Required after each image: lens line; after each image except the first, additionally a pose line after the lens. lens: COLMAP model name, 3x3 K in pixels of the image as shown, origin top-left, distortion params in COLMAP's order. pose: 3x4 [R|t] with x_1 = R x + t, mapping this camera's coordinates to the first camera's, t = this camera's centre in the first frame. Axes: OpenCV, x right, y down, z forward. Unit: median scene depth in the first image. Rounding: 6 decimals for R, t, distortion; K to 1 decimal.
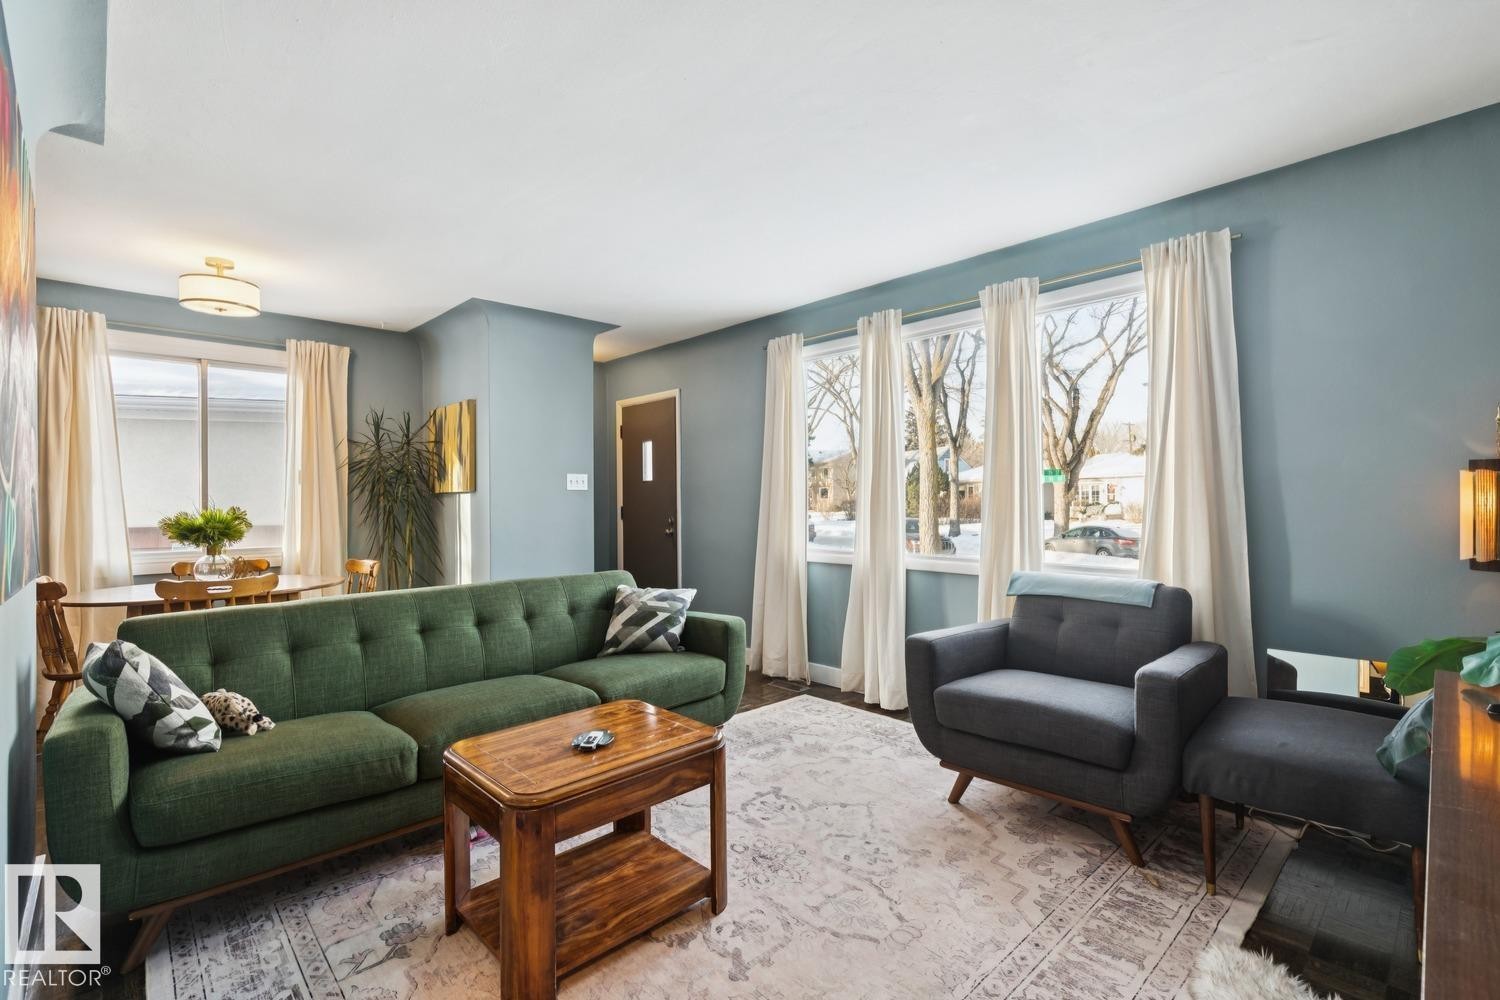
lens RADIAL K [[683.6, 0, 750.7], [0, 683.6, 499.0], [0, 0, 1]] dist [0.002233, -0.000265]
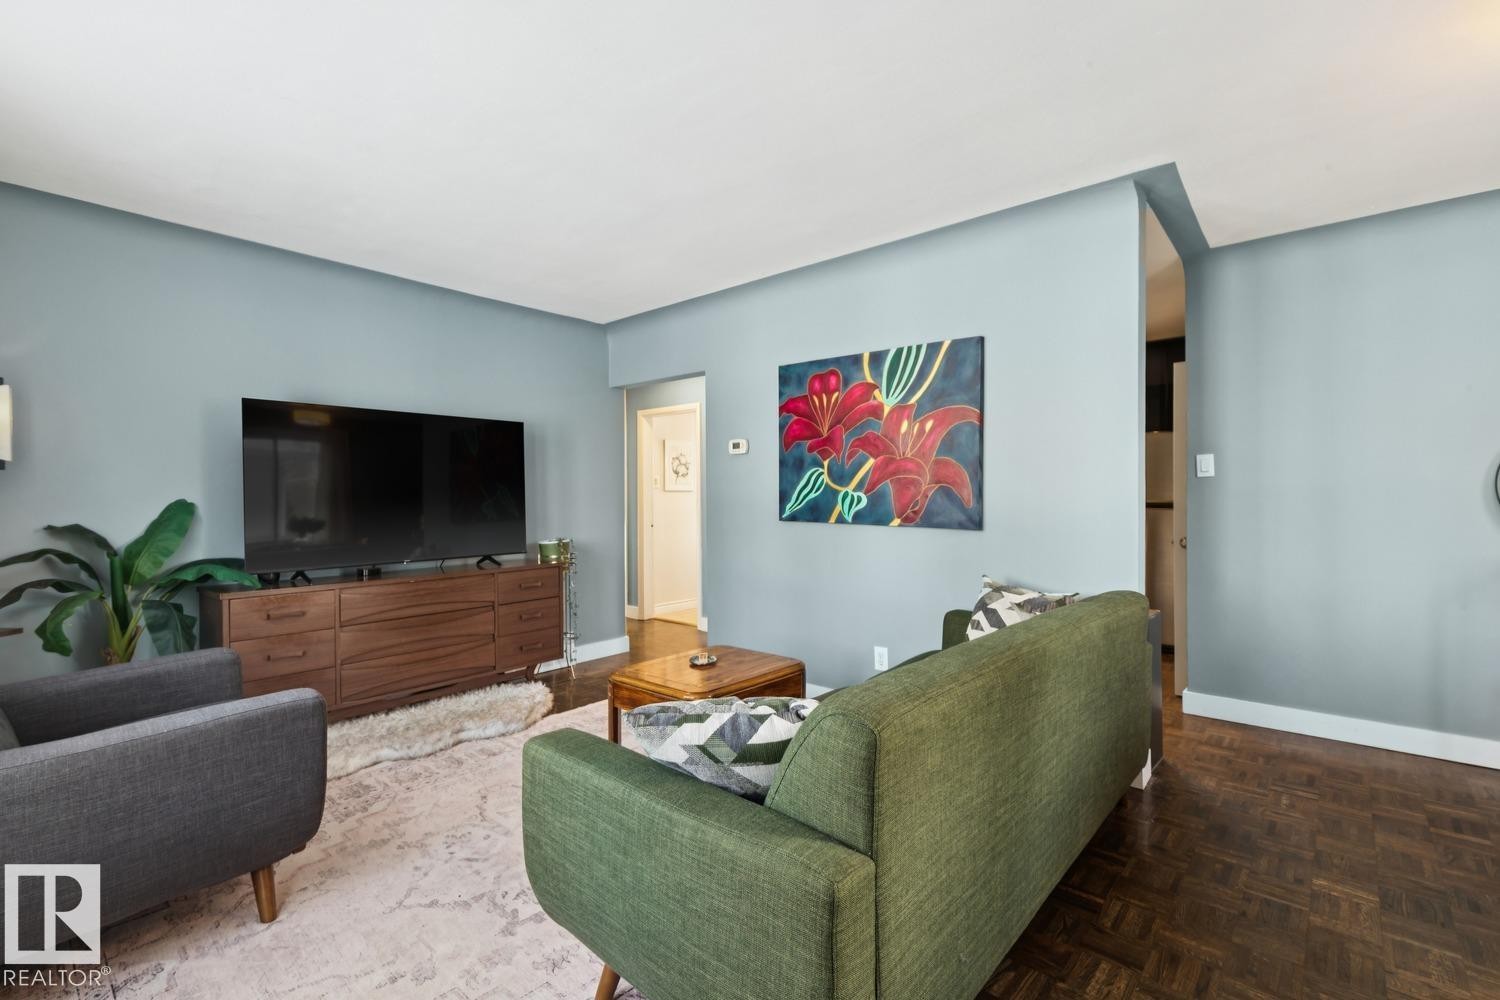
lens RADIAL K [[644.3, 0, 751.8], [0, 644.3, 499.1], [0, 0, 1]] dist [-0.000193, -0.000027]
pose [[-0.995522, 0.012077, -0.093754, -0.109577], [0.011456, 0.999909, 0.007155, 0.000996], [0.093832, 0.006049, -0.995570, 1.242997]]
